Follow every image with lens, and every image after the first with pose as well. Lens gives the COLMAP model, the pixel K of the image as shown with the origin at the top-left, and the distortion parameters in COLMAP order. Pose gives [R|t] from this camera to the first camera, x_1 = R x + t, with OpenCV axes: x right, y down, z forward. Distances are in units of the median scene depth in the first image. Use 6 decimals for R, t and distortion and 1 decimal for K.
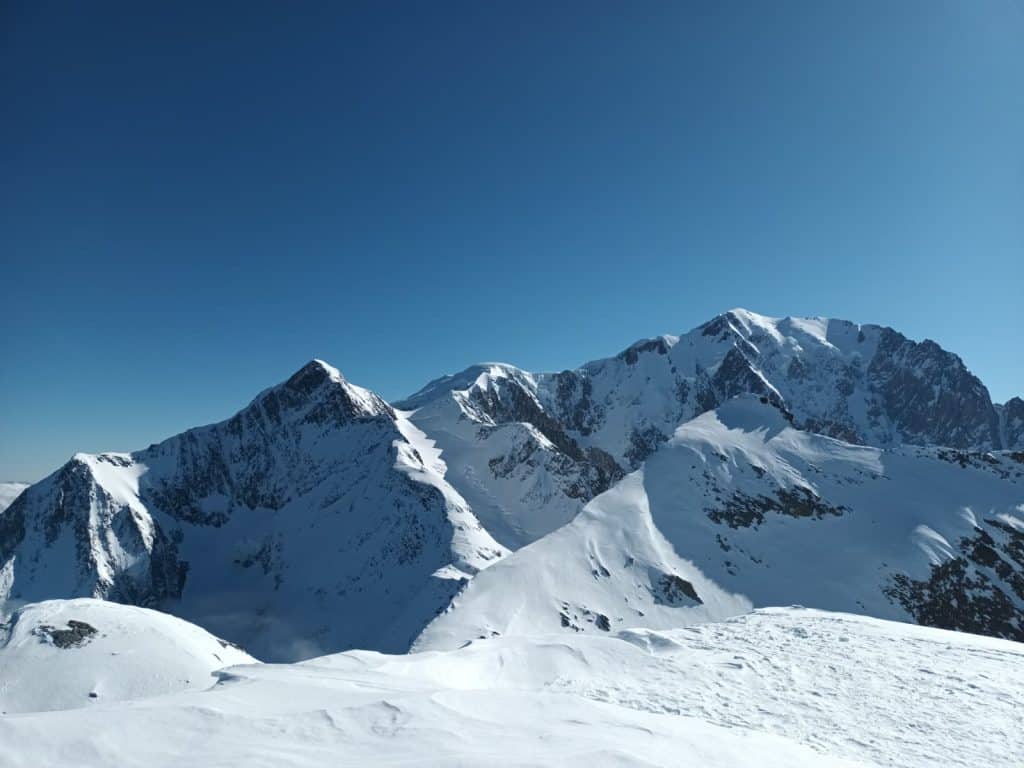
lens RADIAL K [[768.8, 0, 512.0], [0, 768.8, 384.0], [0, 0, 1]] dist [0.122654, -0.180914]
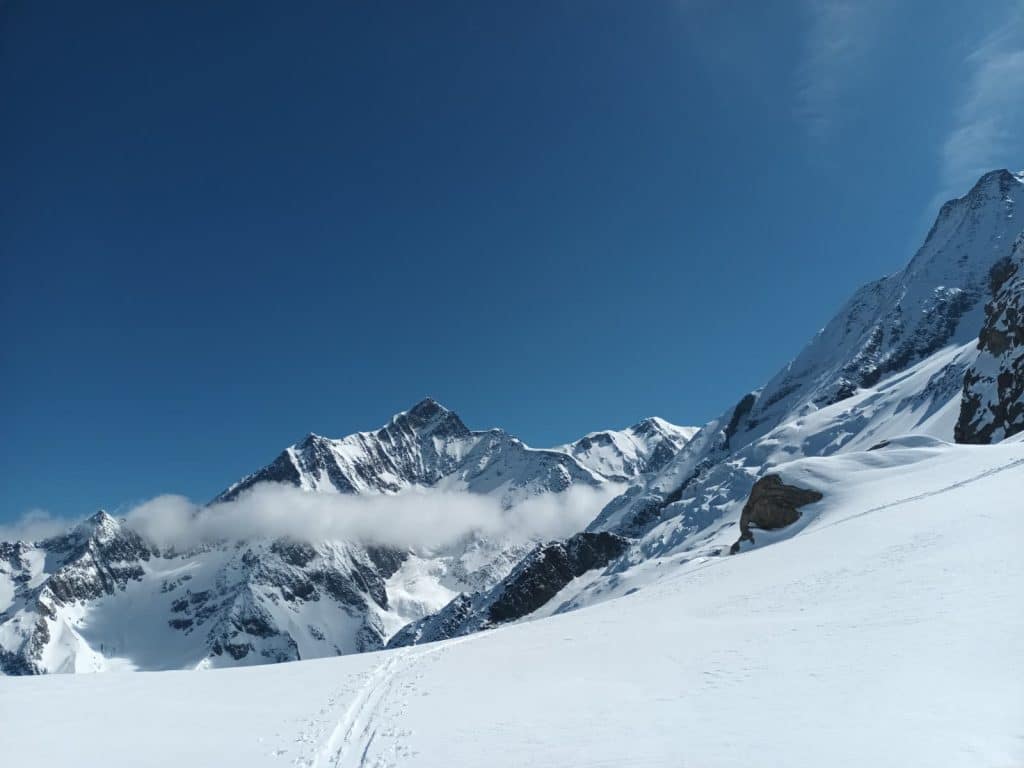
lens RADIAL K [[768.8, 0, 512.0], [0, 768.8, 384.0], [0, 0, 1]] dist [0.122654, -0.180914]
pose [[0.977135, 0.067115, 0.201750, -0.415660], [-0.023170, 0.976834, -0.212740, 0.255347], [-0.211354, 0.203201, 0.956054, -0.406257]]
